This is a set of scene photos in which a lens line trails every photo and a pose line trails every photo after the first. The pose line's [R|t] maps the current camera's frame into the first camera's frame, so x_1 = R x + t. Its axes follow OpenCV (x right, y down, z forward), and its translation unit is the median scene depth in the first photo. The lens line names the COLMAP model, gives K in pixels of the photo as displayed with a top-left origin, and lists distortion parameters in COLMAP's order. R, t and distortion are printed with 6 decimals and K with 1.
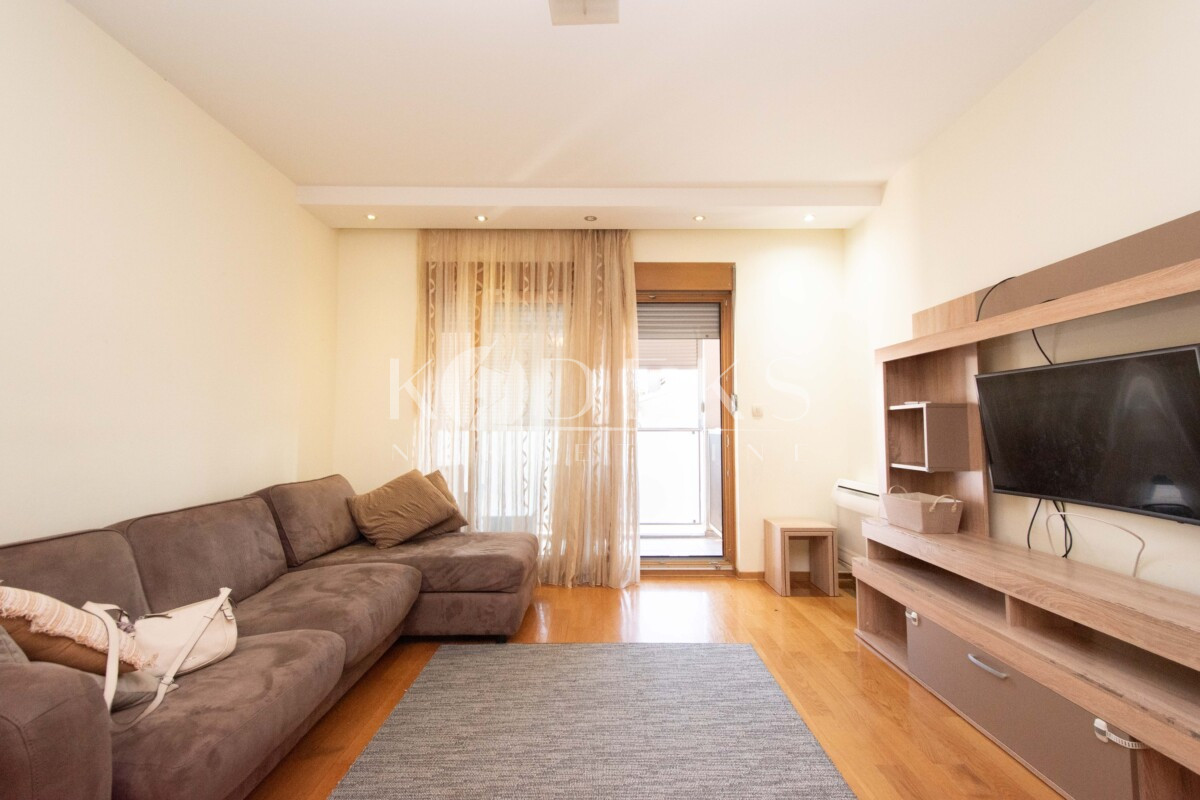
lens RADIAL K [[517.8, 0, 598.9], [0, 517.8, 416.8], [0, 0, 1]] dist [0.024704, -0.007412]
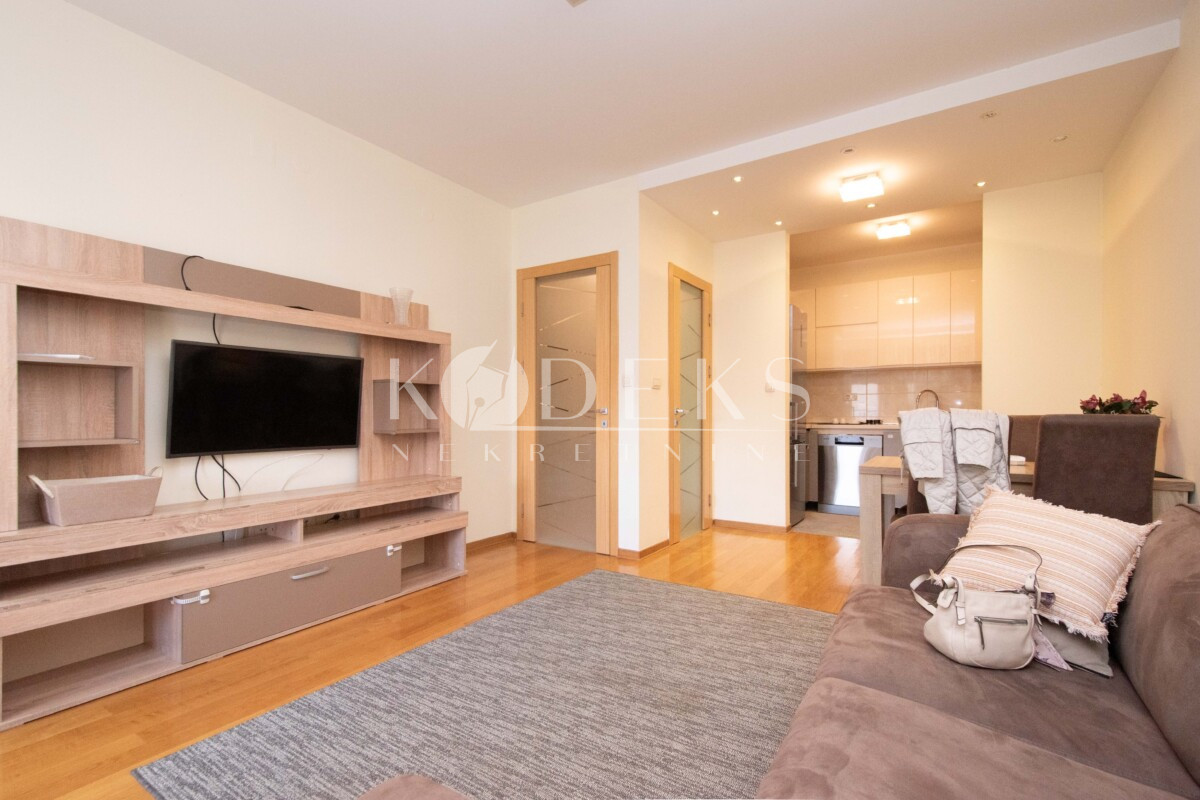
lens RADIAL K [[517.8, 0, 598.9], [0, 517.8, 416.8], [0, 0, 1]] dist [0.024704, -0.007412]
pose [[-0.823286, -0.003088, 0.567619, -0.682513], [-0.013311, 0.999815, -0.013868, 0.092139], [-0.567471, -0.018973, -0.823175, 1.851227]]
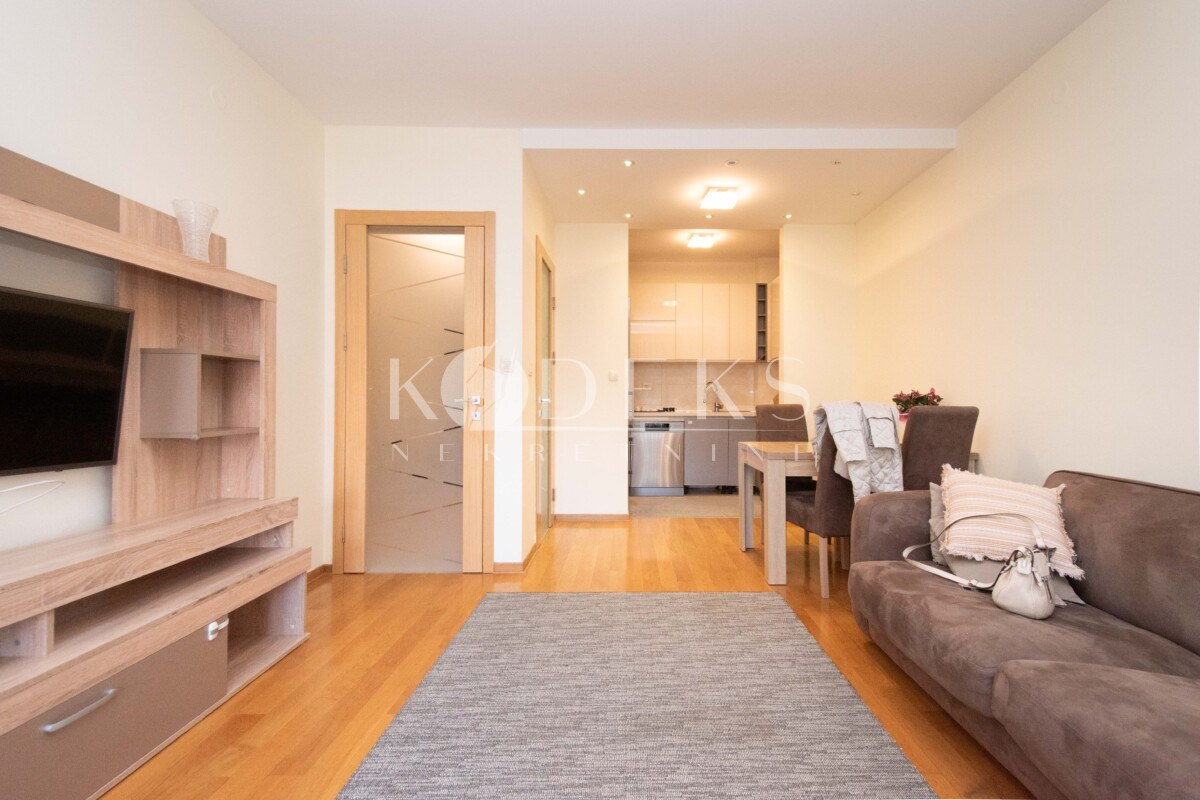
lens RADIAL K [[528.3, 0, 606.2], [0, 528.3, 397.7], [0, 0, 1]] dist [0.026664, -0.007362]
pose [[-0.999450, -0.002155, 0.033079, 0.012024], [-0.003091, 0.999595, -0.028272, 0.079047], [-0.033005, -0.028359, -0.999053, 1.881300]]
